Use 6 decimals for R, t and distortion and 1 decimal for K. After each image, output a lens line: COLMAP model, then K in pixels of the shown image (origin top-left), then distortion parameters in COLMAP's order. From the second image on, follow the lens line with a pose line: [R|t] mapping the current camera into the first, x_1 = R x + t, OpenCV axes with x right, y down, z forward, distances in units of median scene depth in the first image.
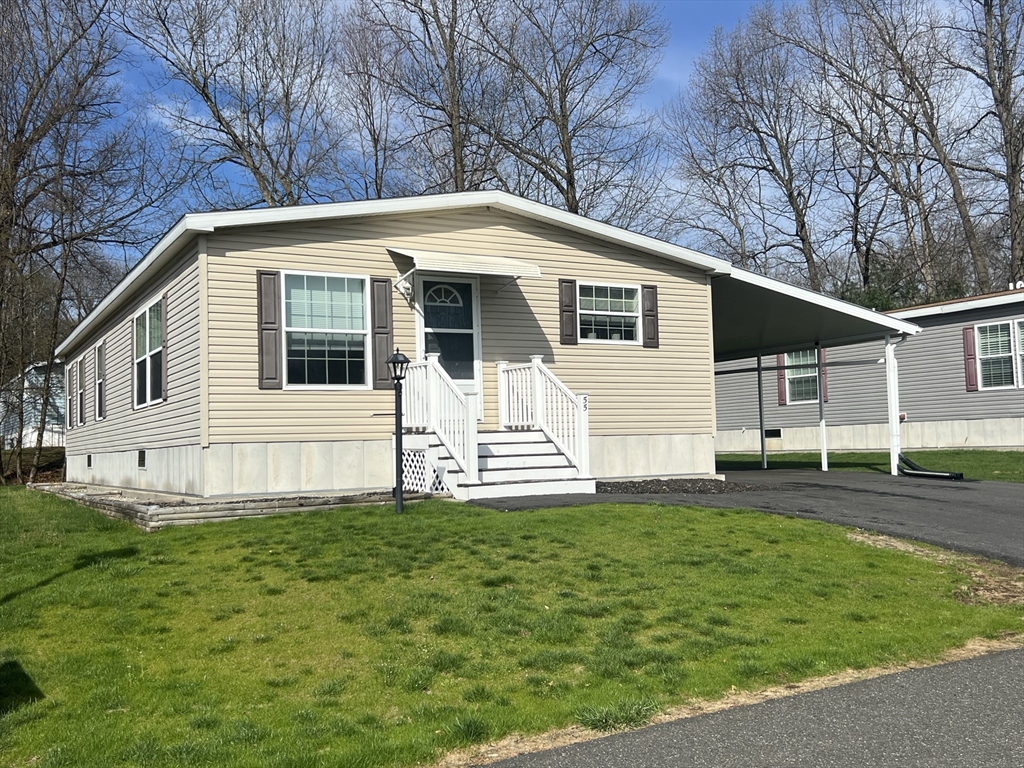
lens RADIAL K [[1038.8, 0, 514.8], [0, 1038.8, 377.2], [0, 0, 1]] dist [0.076320, 0.000000]
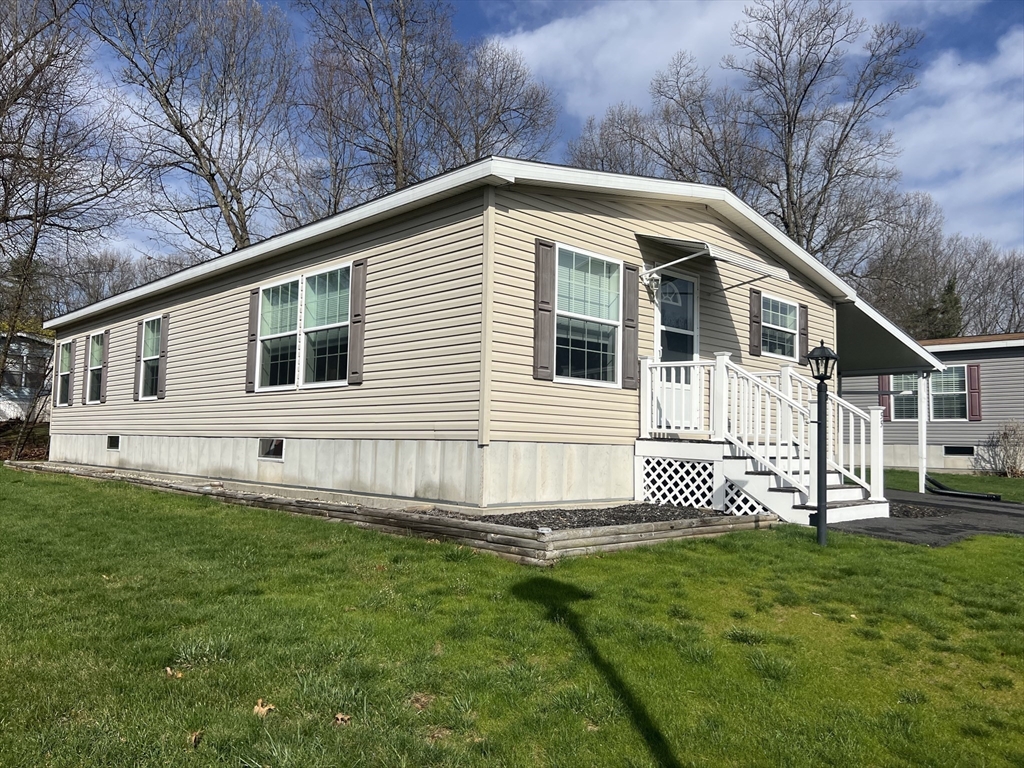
lens RADIAL K [[779.1, 0, 507.2], [0, 779.1, 387.3], [0, 0, 1]] dist [0.080402, -0.059292]
pose [[0.966677, 0.067189, 0.247024, -0.376163], [-0.066233, 0.997730, -0.012187, 0.024366], [-0.247283, -0.004580, 0.968933, 0.352782]]
